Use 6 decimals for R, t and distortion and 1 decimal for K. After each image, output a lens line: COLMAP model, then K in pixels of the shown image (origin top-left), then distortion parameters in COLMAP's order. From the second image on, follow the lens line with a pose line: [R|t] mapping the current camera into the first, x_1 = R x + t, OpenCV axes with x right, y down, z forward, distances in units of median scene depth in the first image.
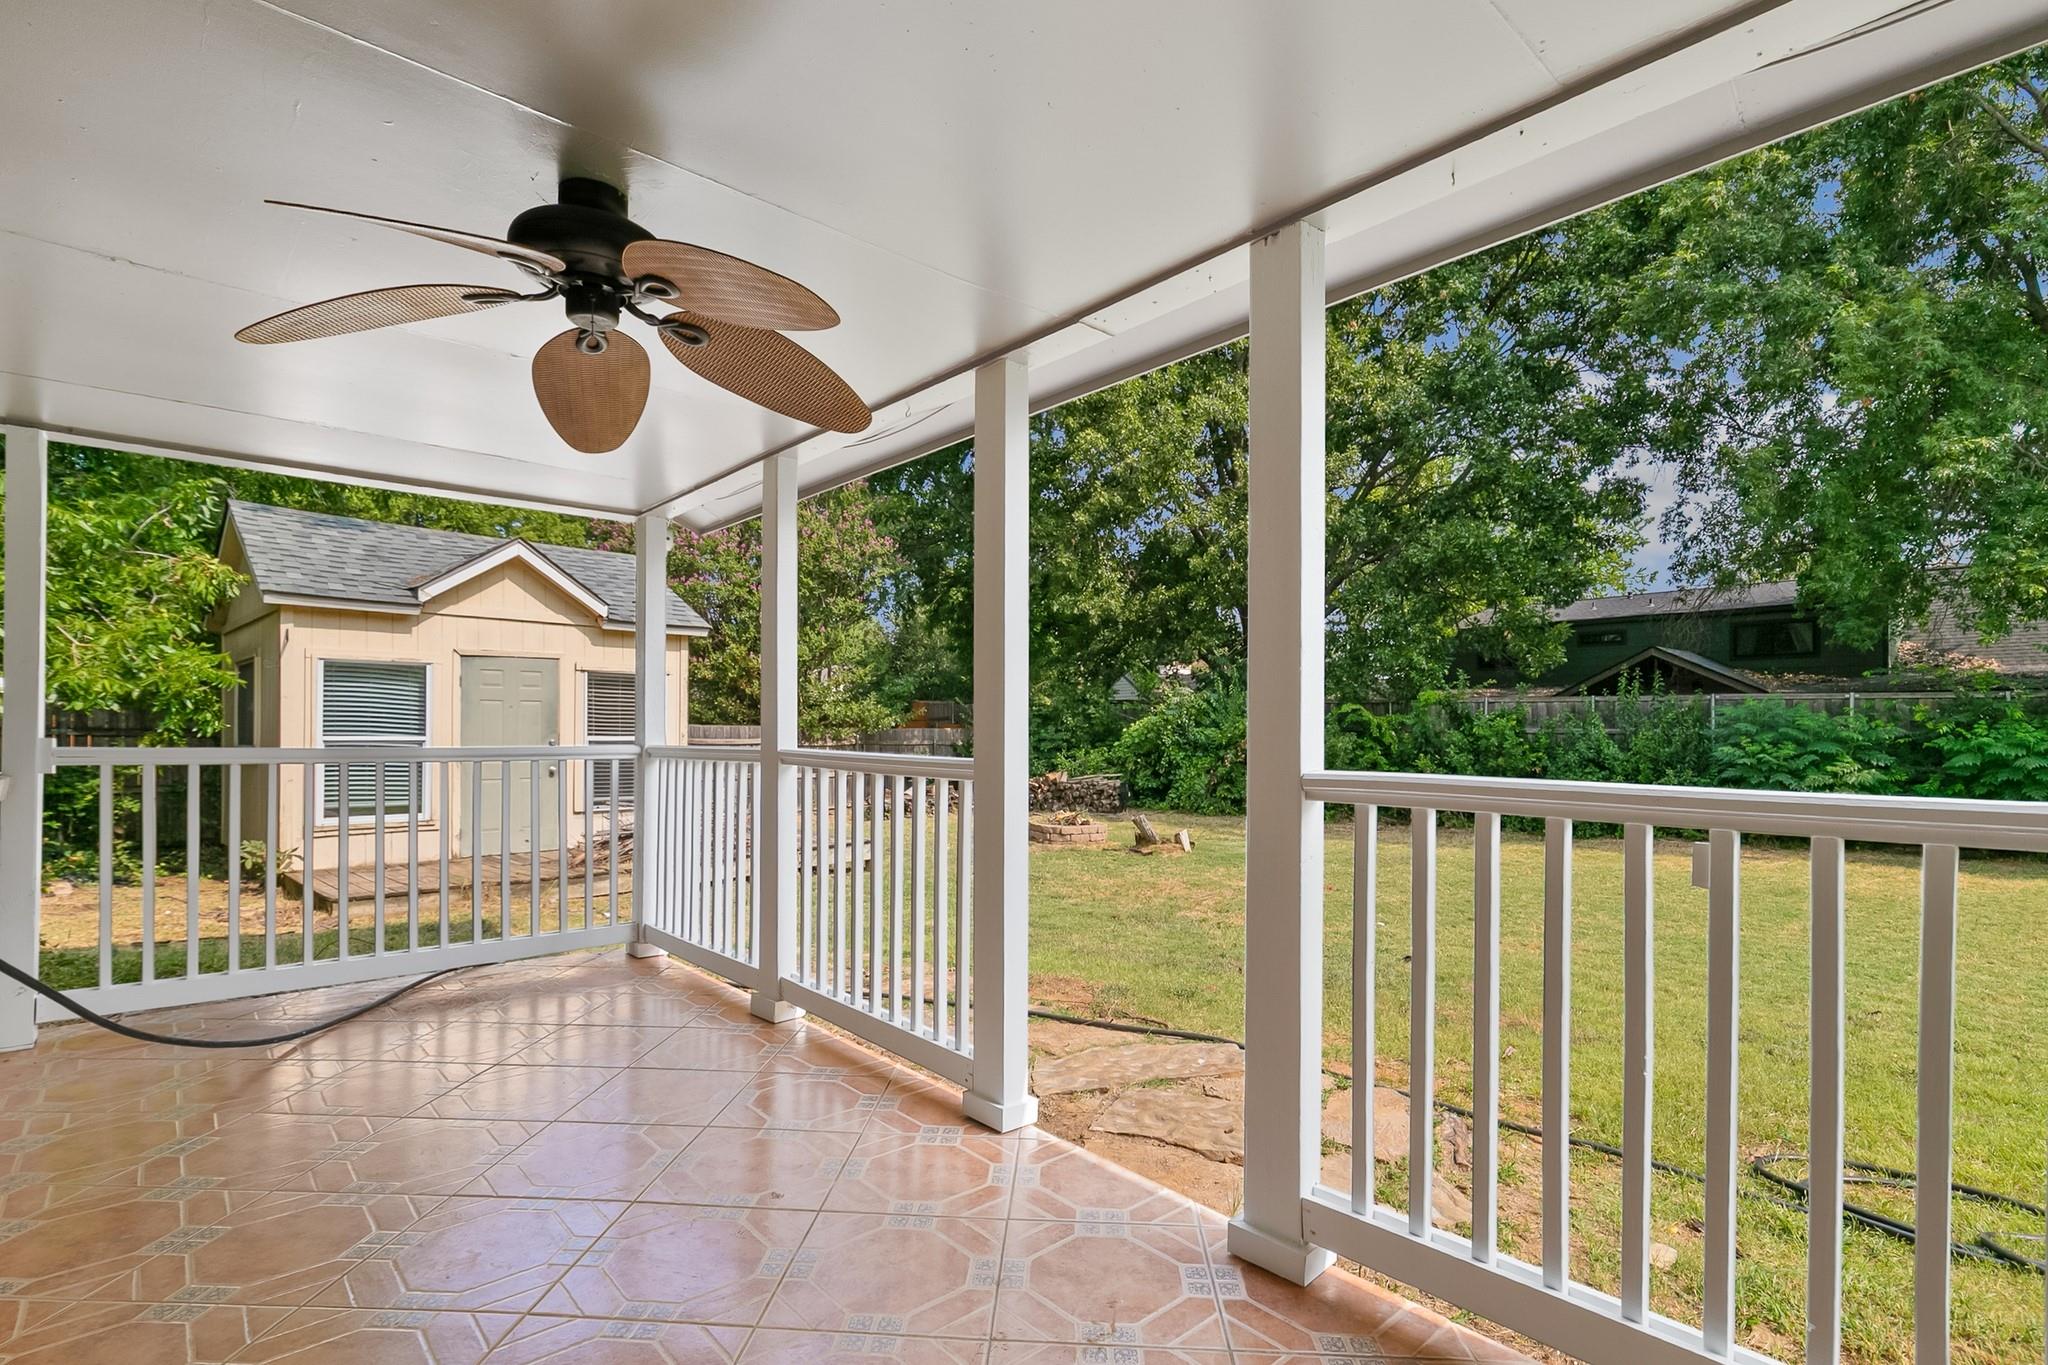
lens RADIAL K [[944.3, 0, 1035.5], [0, 944.3, 724.4], [0, 0, 1]] dist [0.004461, -0.001464]
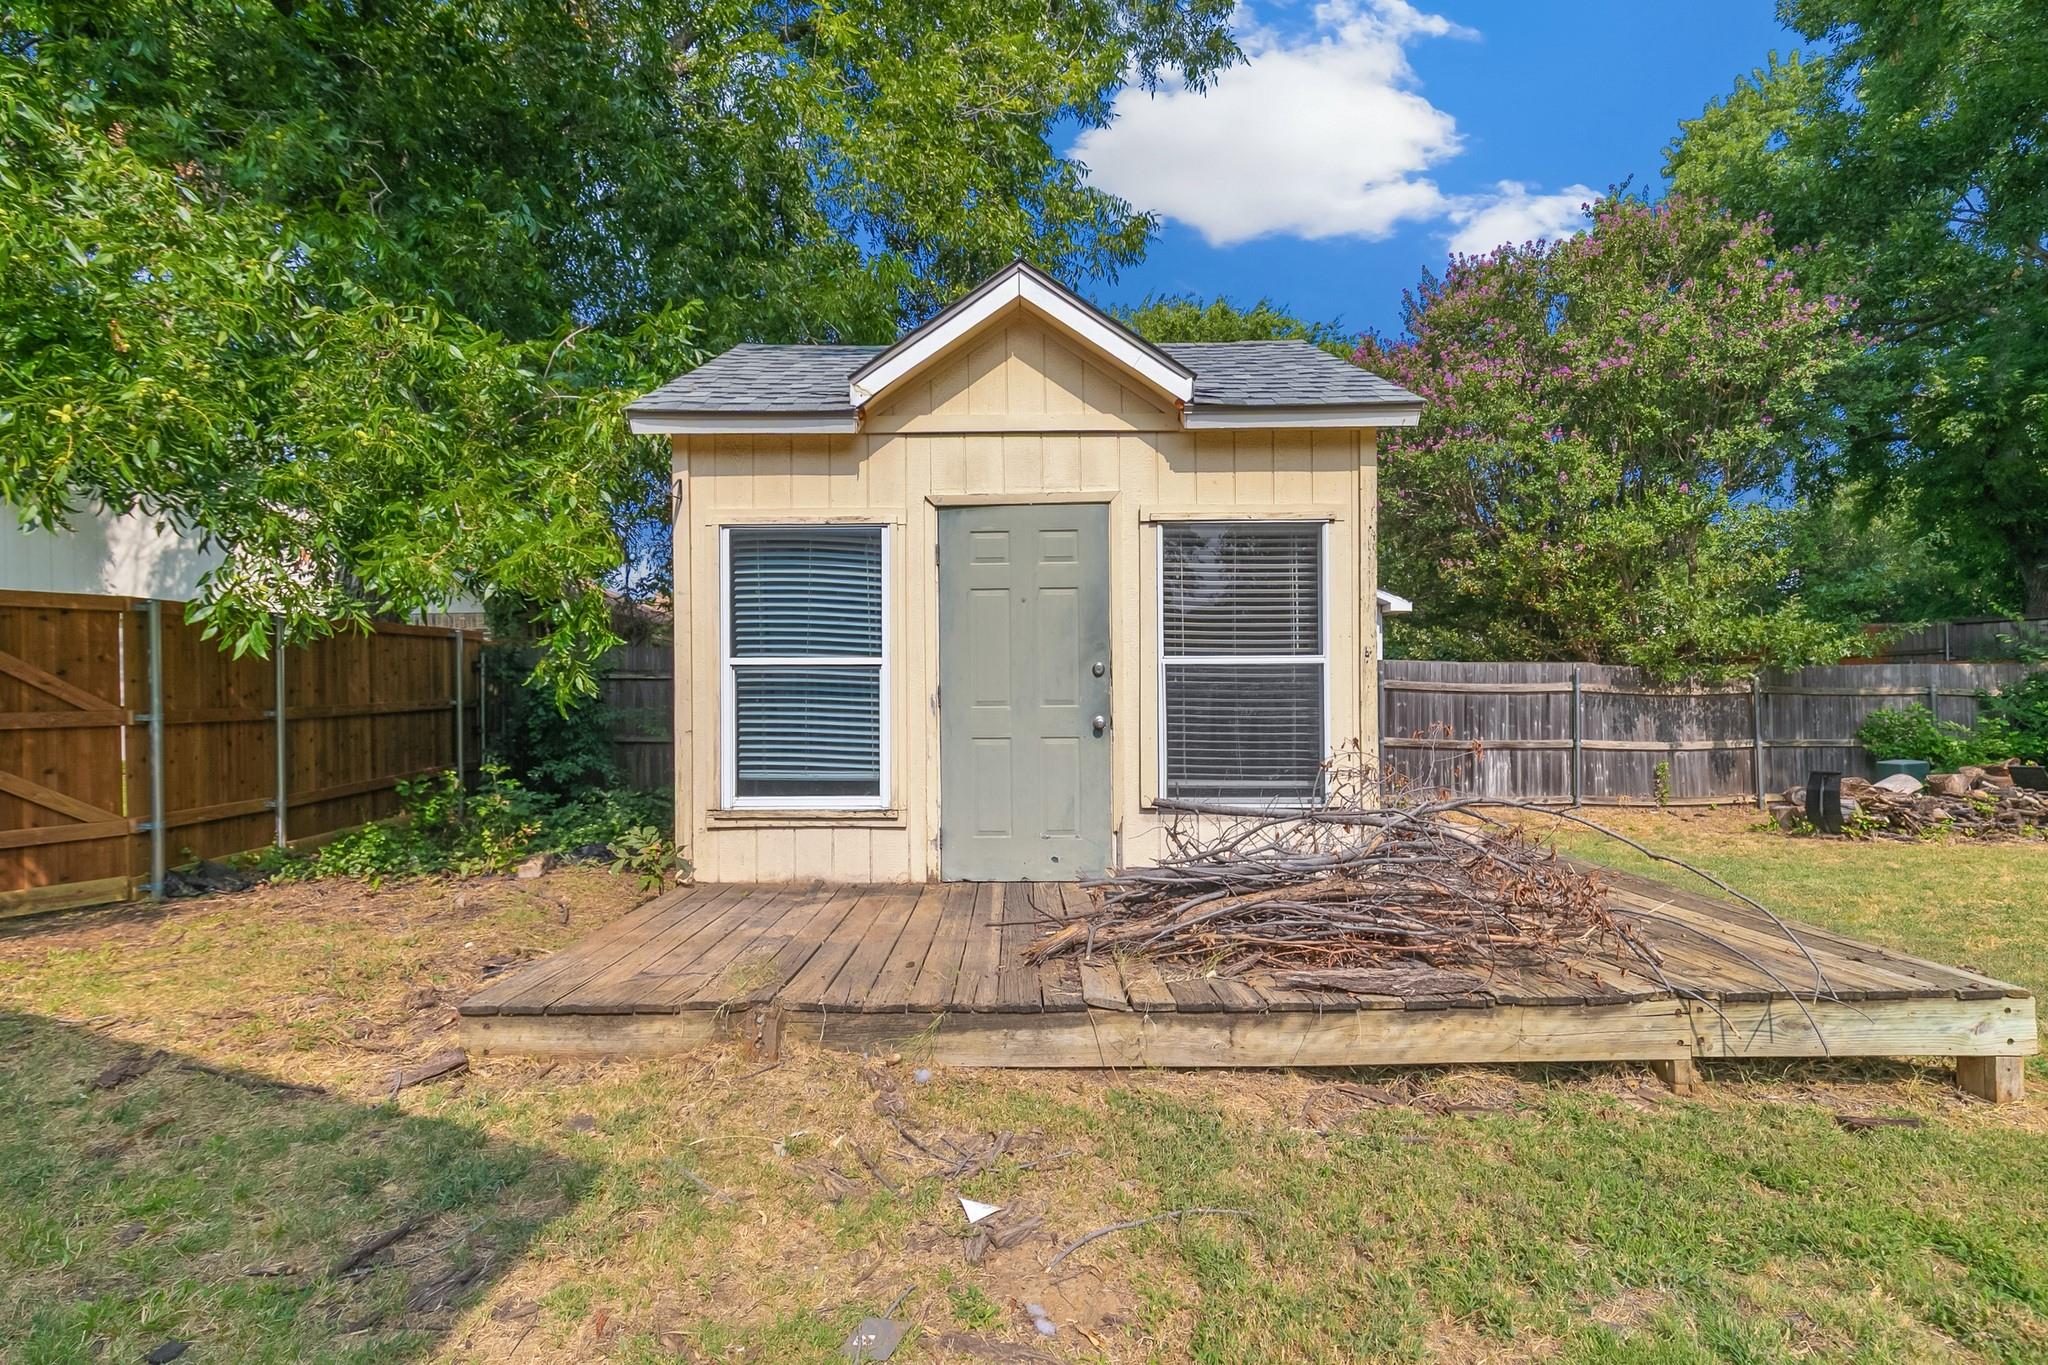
lens RADIAL K [[944.3, 0, 1014.9], [0, 944.3, 690.8], [0, 0, 1]] dist [0.004461, -0.001464]
pose [[0.686953, -0.009817, -0.726636, -0.157975], [0.012212, 0.999924, -0.001965, 0.028683], [0.726600, -0.007524, 0.687020, 0.560938]]
